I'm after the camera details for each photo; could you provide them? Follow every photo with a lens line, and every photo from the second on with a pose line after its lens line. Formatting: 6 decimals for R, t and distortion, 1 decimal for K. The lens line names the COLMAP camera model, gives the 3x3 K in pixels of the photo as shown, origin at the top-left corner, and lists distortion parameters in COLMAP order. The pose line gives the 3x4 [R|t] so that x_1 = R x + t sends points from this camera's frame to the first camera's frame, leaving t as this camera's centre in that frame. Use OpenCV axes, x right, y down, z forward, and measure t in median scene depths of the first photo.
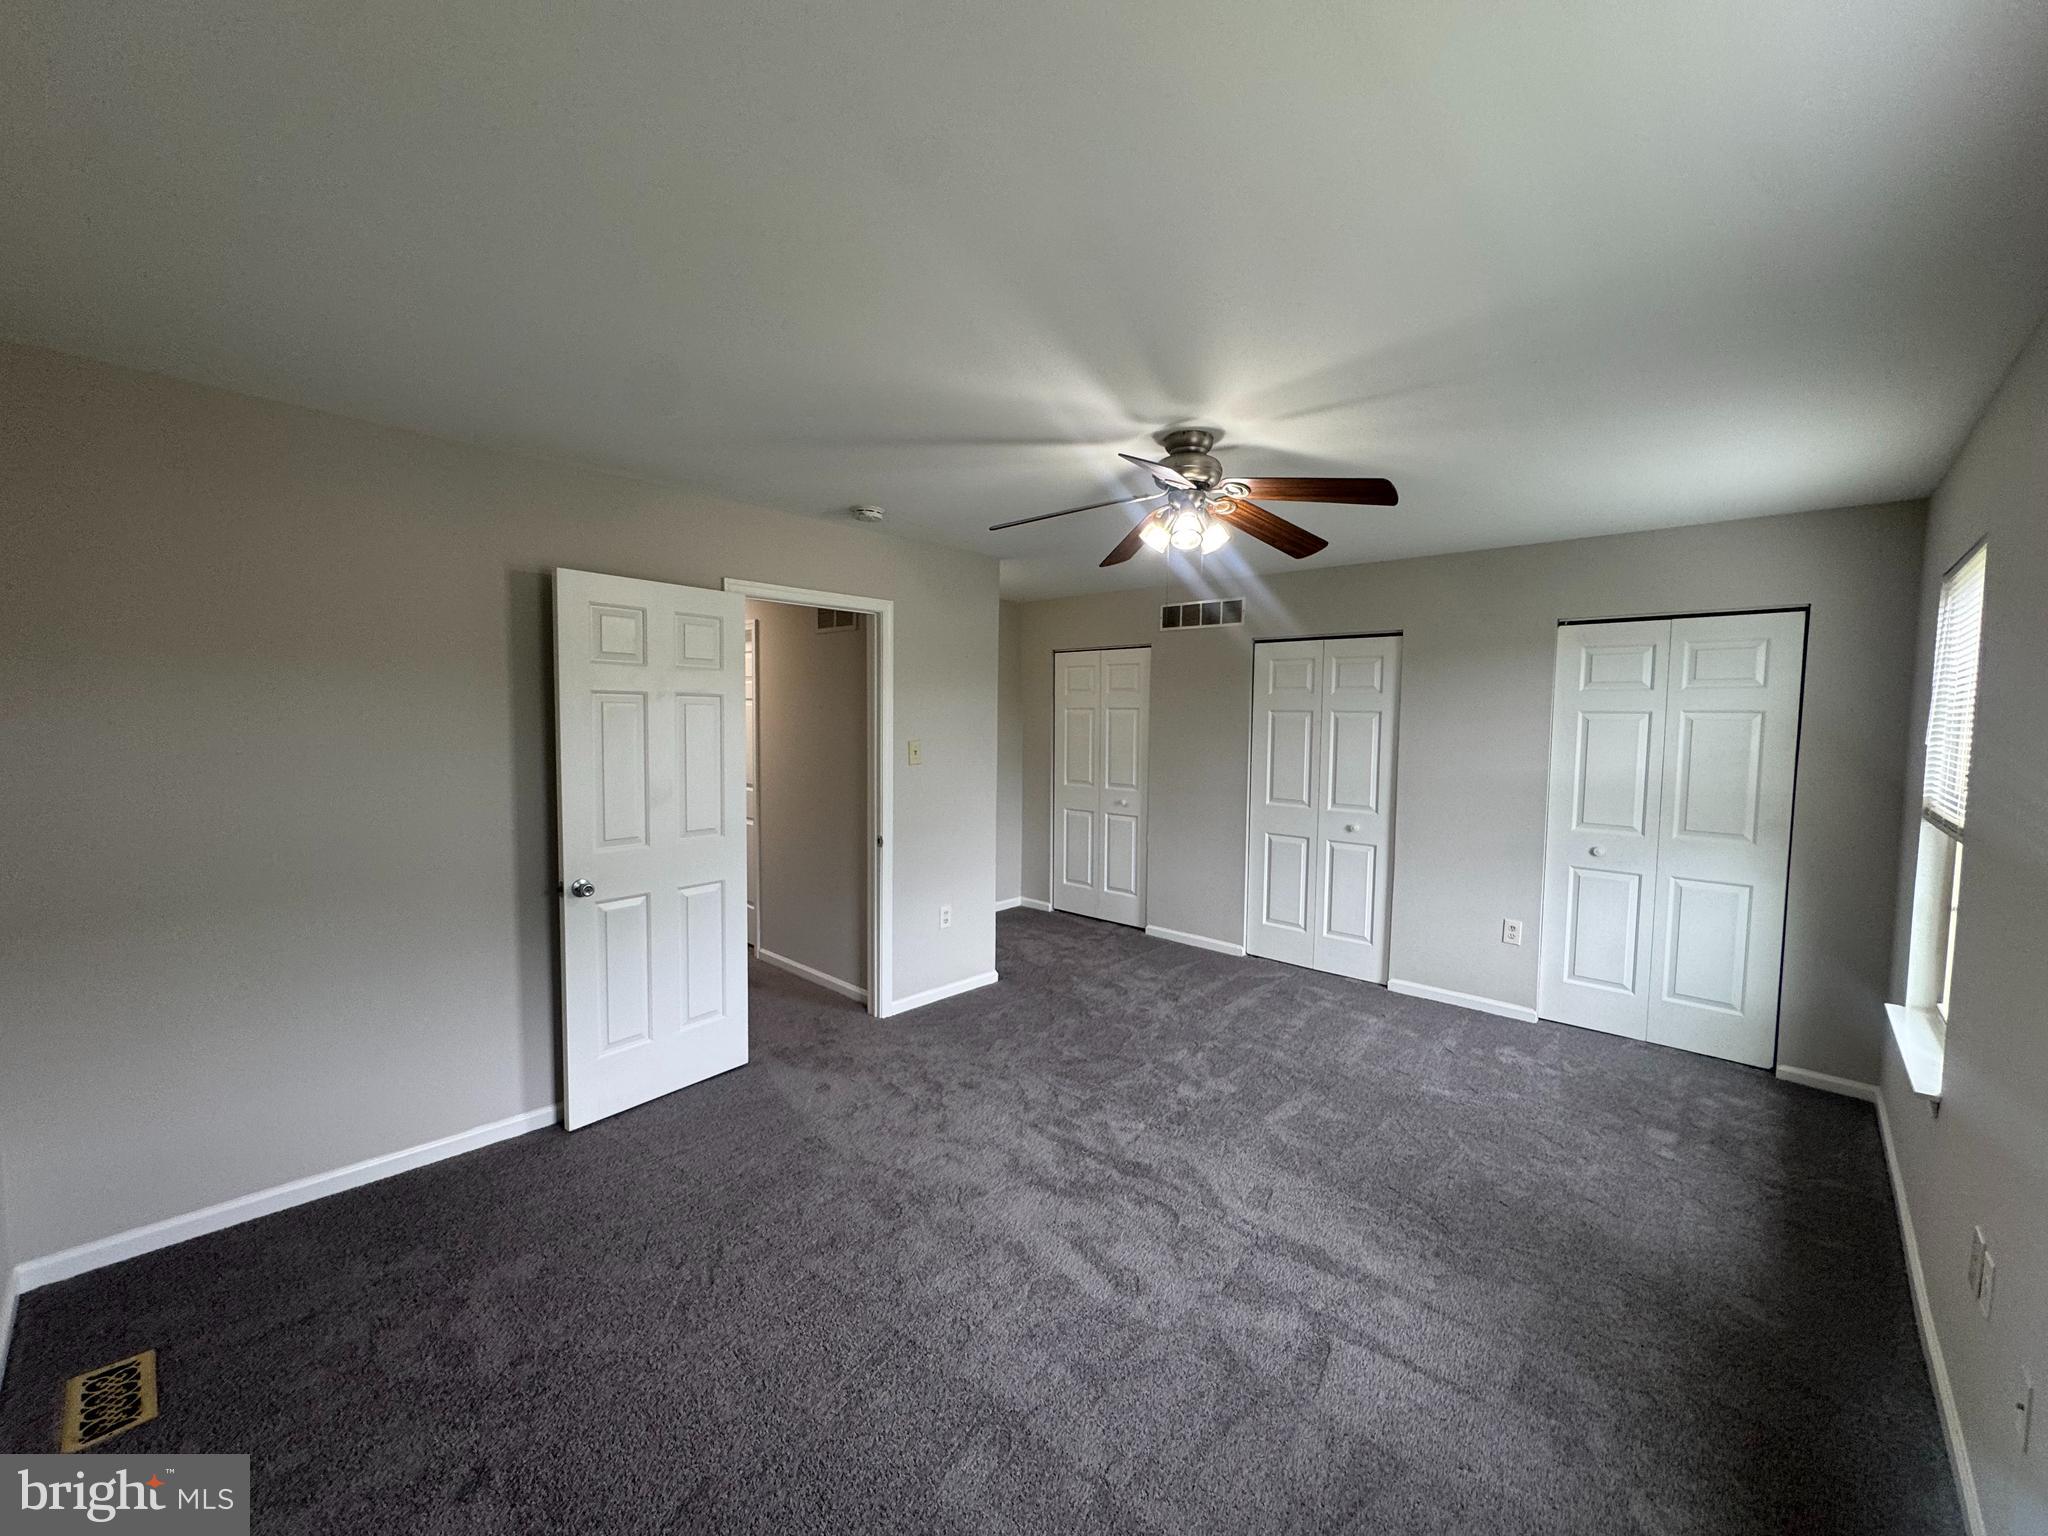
lens RADIAL K [[818.8, 0, 1024.0], [0, 818.8, 768.0], [0, 0, 1]] dist [-0.002081, -0.000220]
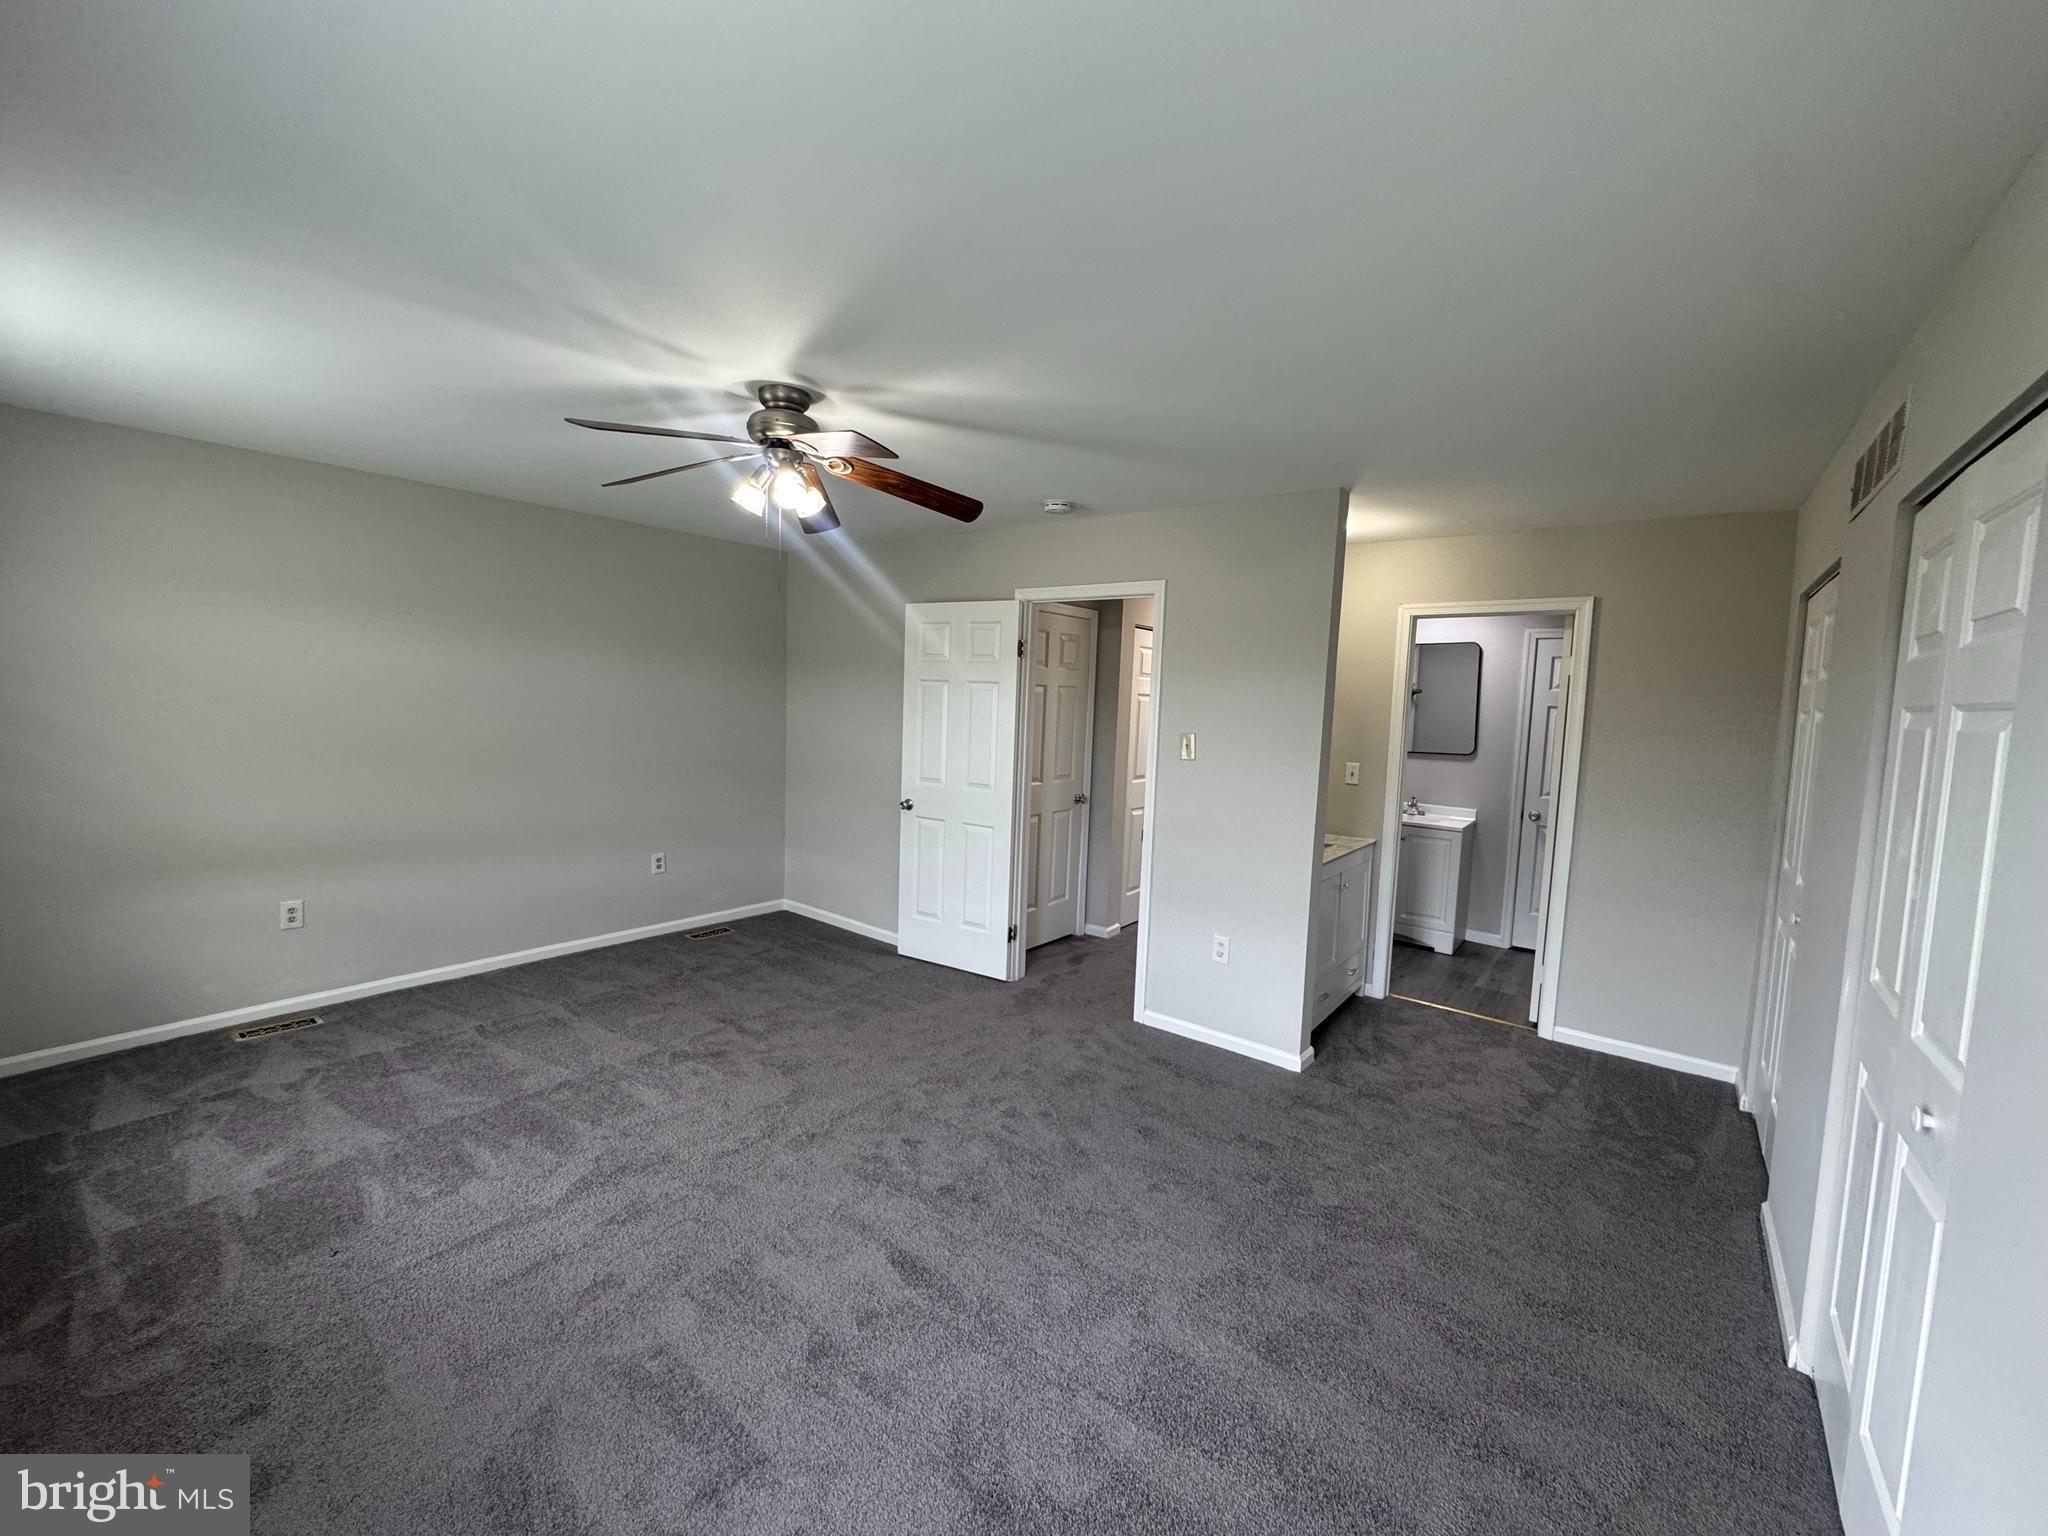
lens RADIAL K [[818.8, 0, 1024.0], [0, 818.8, 768.0], [0, 0, 1]] dist [-0.002081, -0.000220]
pose [[0.091027, 0.079848, -0.992642, 0.898062], [-0.100547, 0.992424, 0.070610, -0.049933], [0.990759, 0.093380, 0.098366, 0.911719]]
